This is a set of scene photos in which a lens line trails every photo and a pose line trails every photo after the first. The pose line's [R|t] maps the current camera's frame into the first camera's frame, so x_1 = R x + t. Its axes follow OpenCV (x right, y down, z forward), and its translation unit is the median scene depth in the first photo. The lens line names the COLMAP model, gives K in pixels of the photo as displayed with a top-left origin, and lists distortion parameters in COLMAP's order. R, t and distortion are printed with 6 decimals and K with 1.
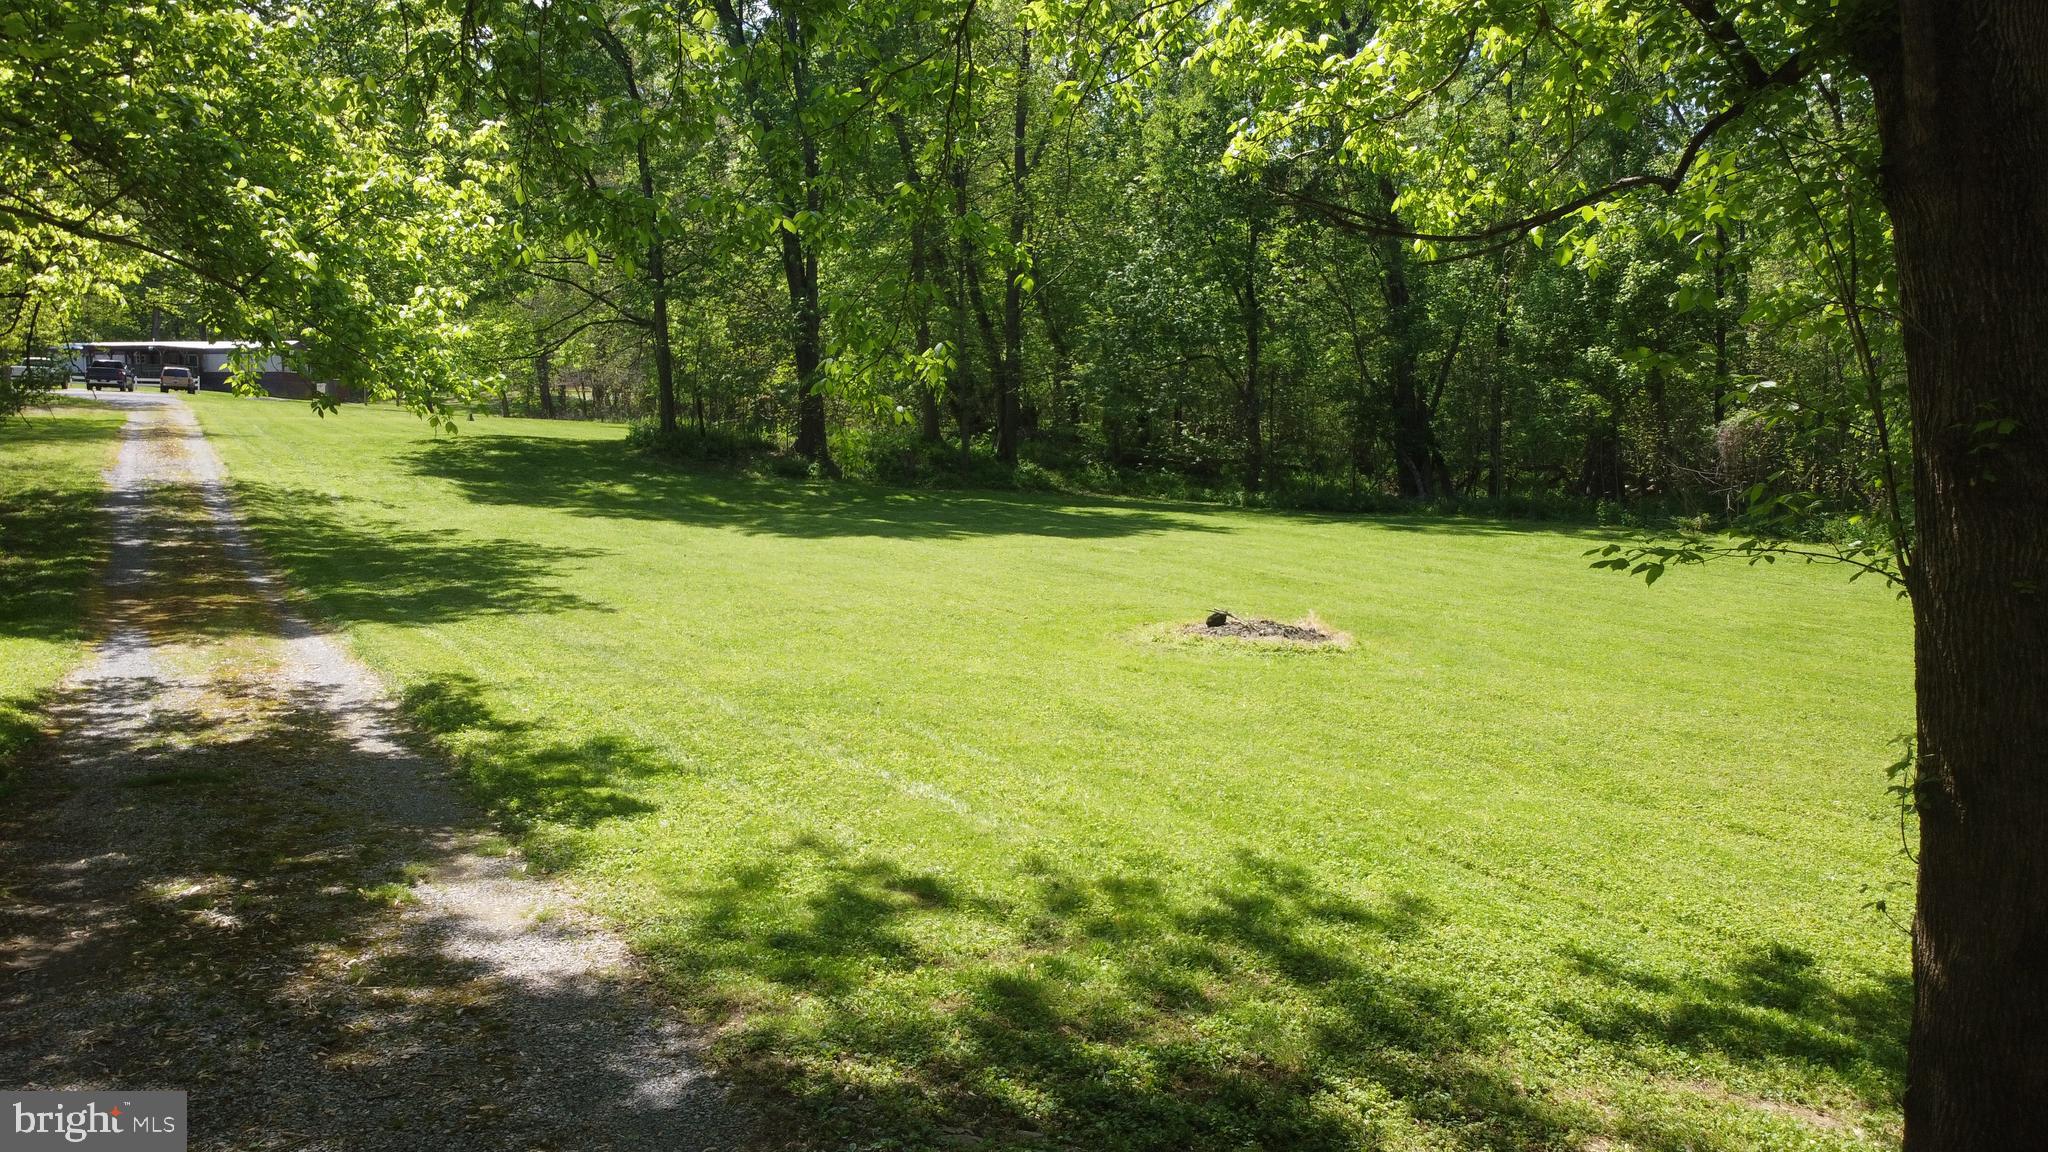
lens RADIAL K [[1518.2, 0, 1030.2], [0, 1518.2, 587.8], [0, 0, 1]] dist [-0.003337, -0.011312]
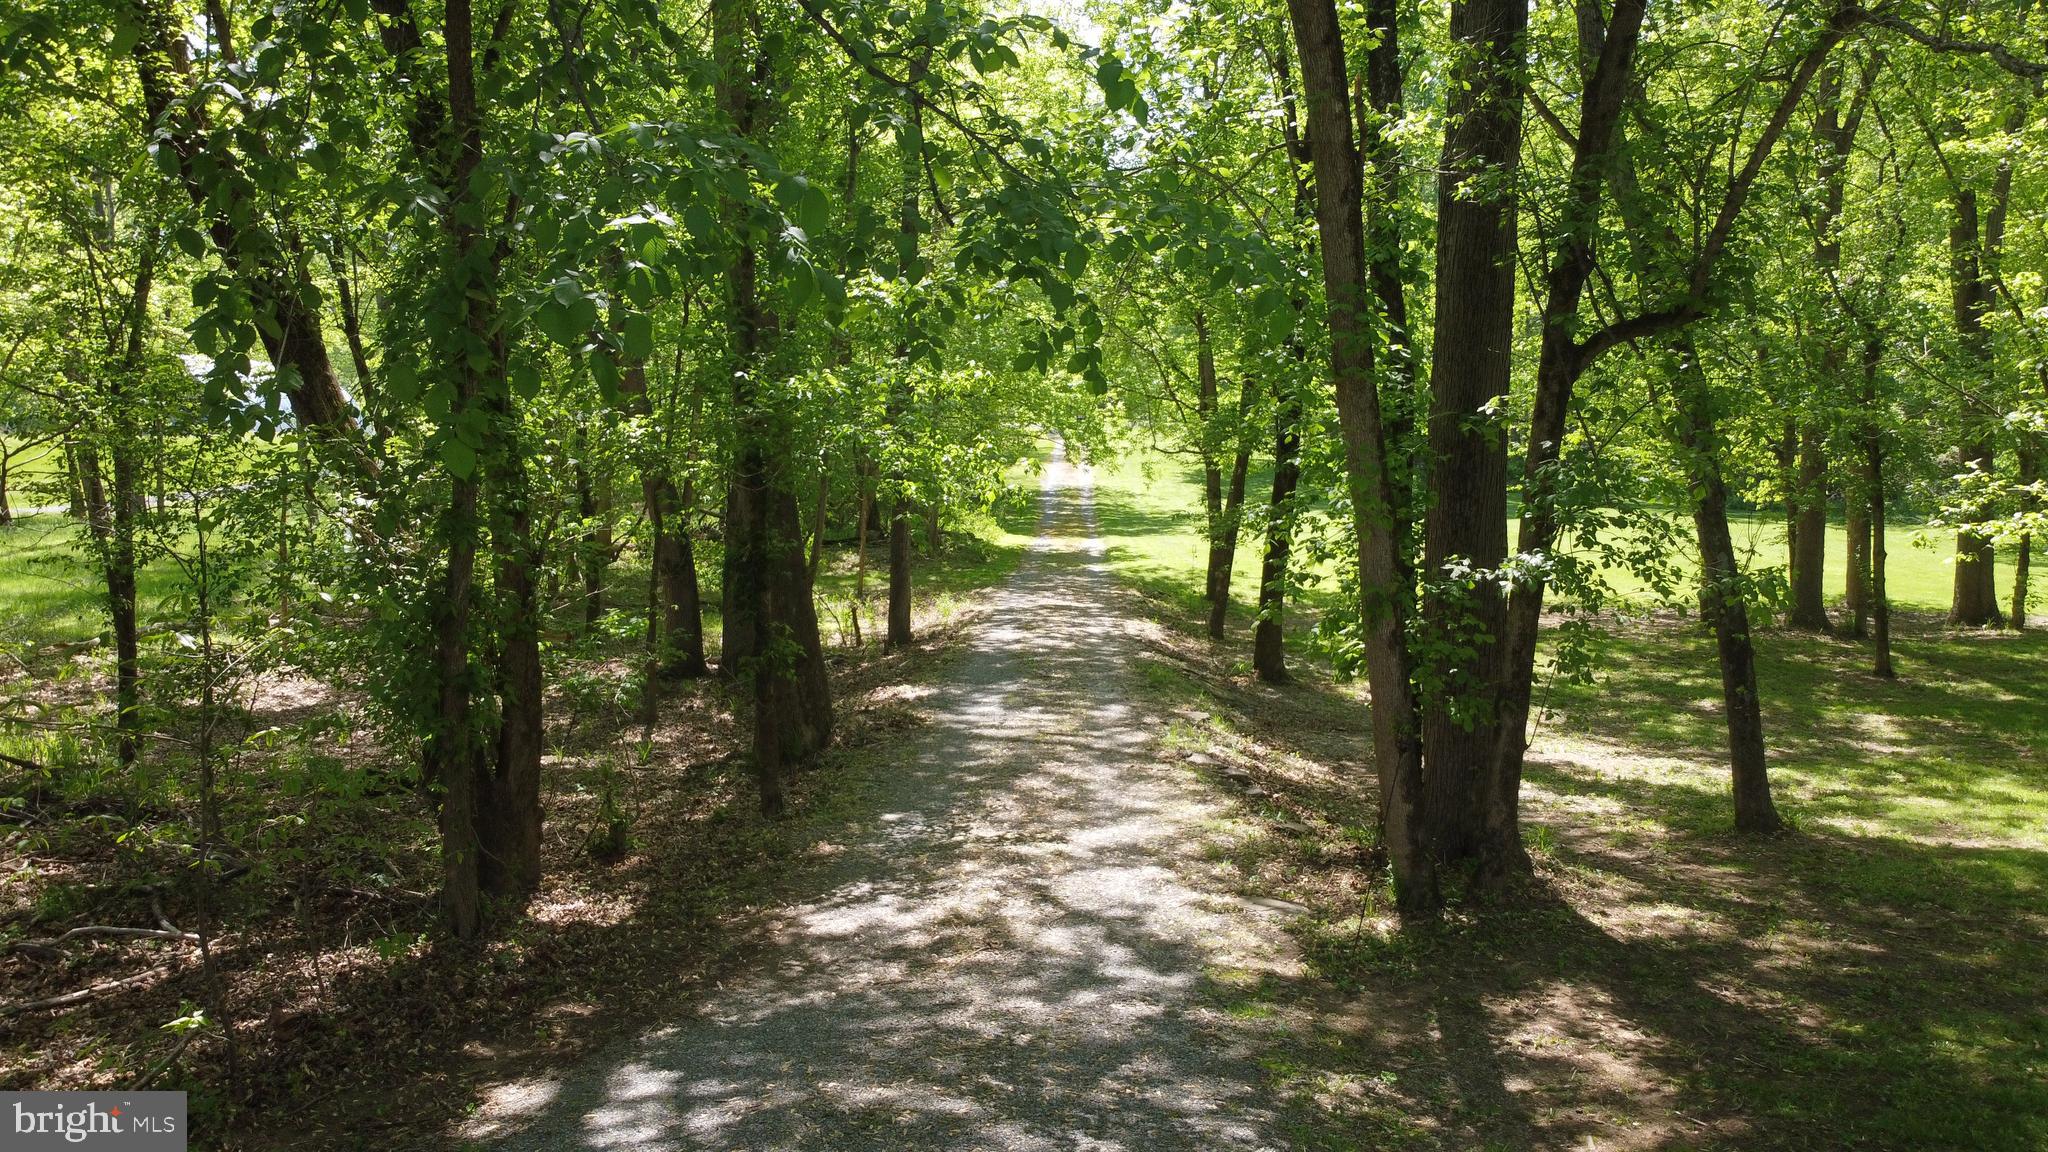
lens RADIAL K [[1518.2, 0, 1037.7], [0, 1518.2, 598.2], [0, 0, 1]] dist [-0.003337, -0.011312]
pose [[0.852333, 0.043618, -0.521177, 0.529124], [-0.039651, 0.999037, 0.018766, 0.050468], [0.521494, 0.004670, 0.853242, -0.866368]]
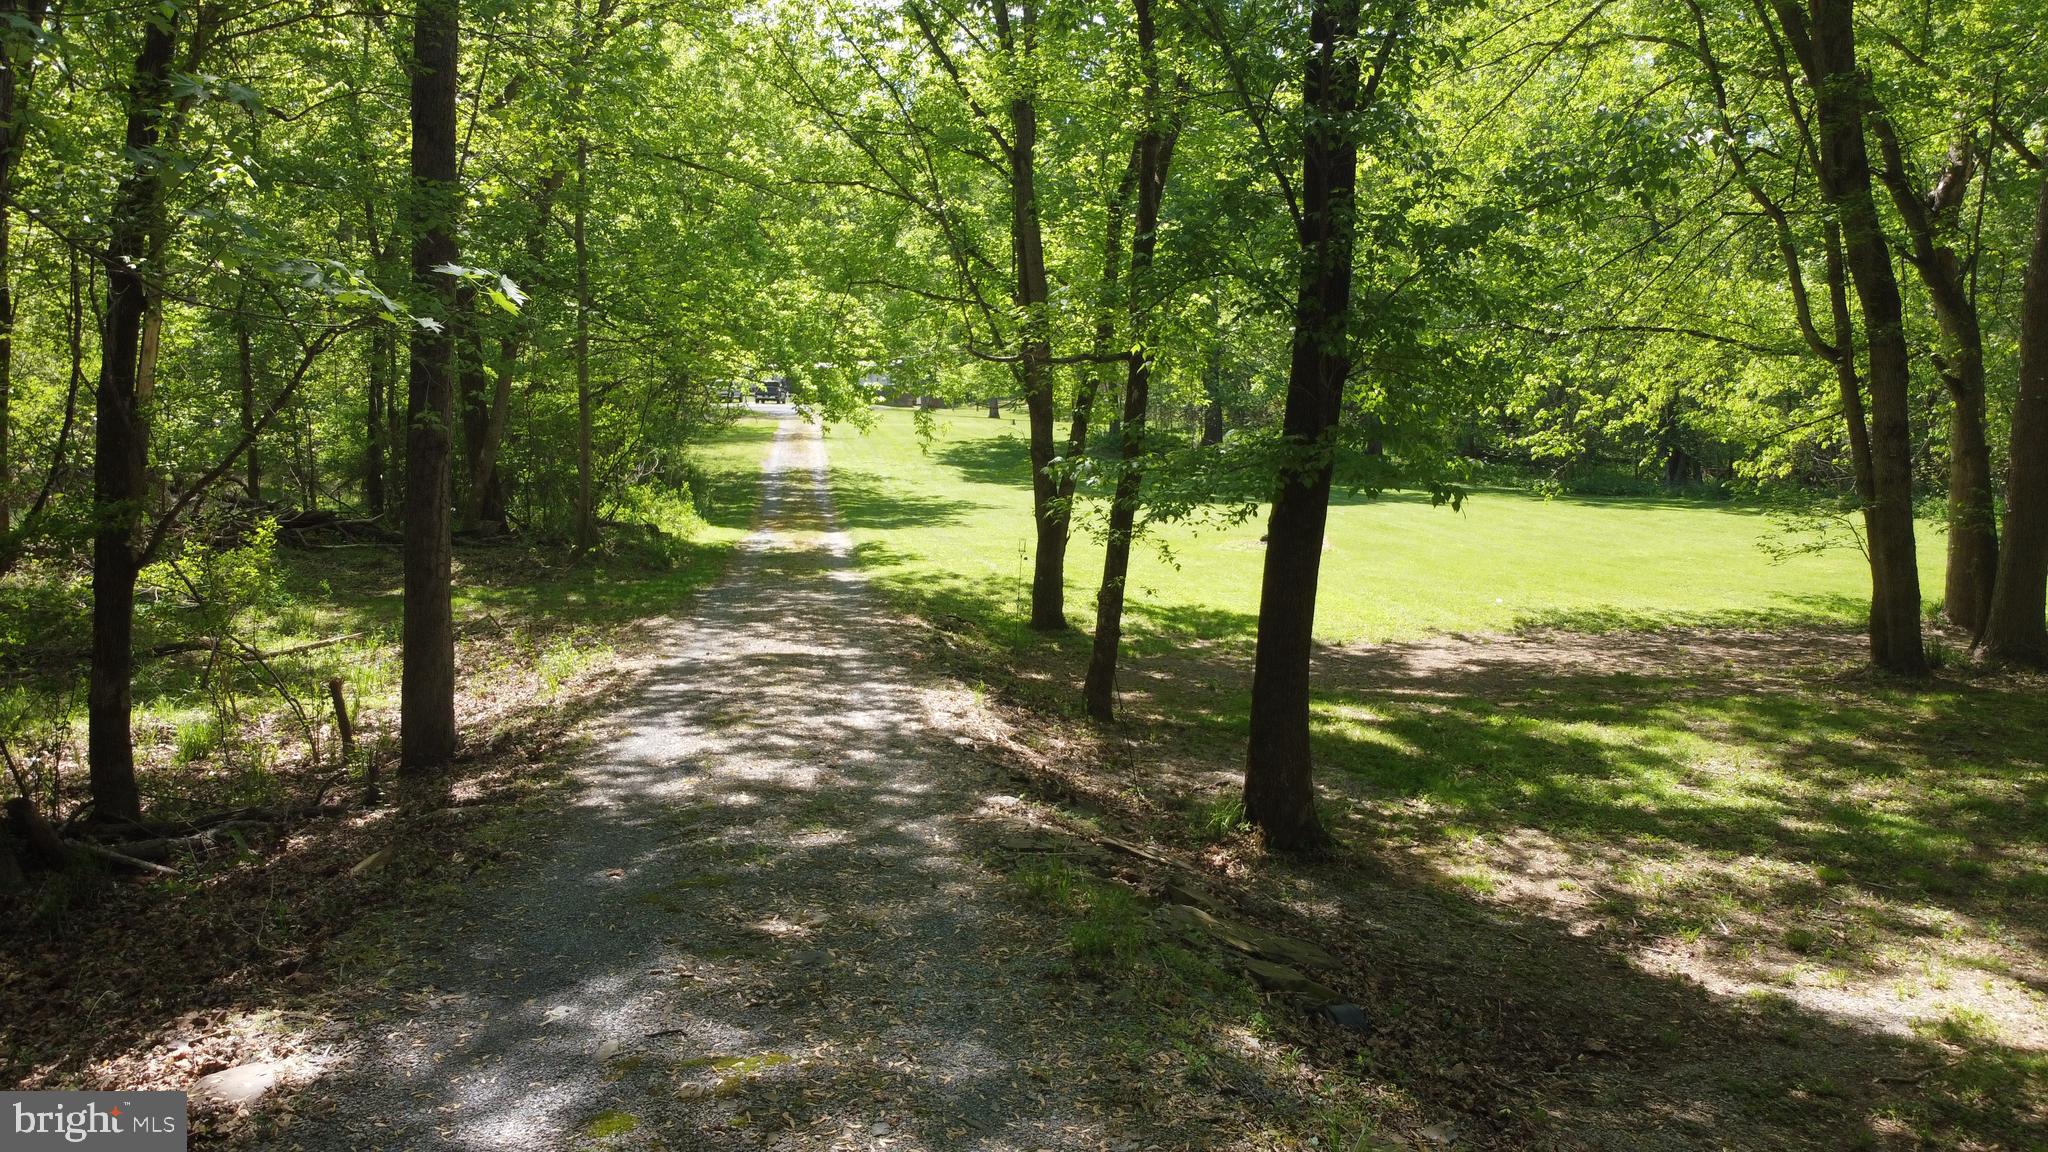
lens RADIAL K [[1518.2, 0, 1033.2], [0, 1518.2, 576.6], [0, 0, 1]] dist [-0.003337, -0.011312]
pose [[0.930801, 0.028309, -0.364427, 0.307033], [-0.030076, 0.999547, 0.000826, 0.043593], [0.364286, 0.010192, 0.931231, -0.491644]]
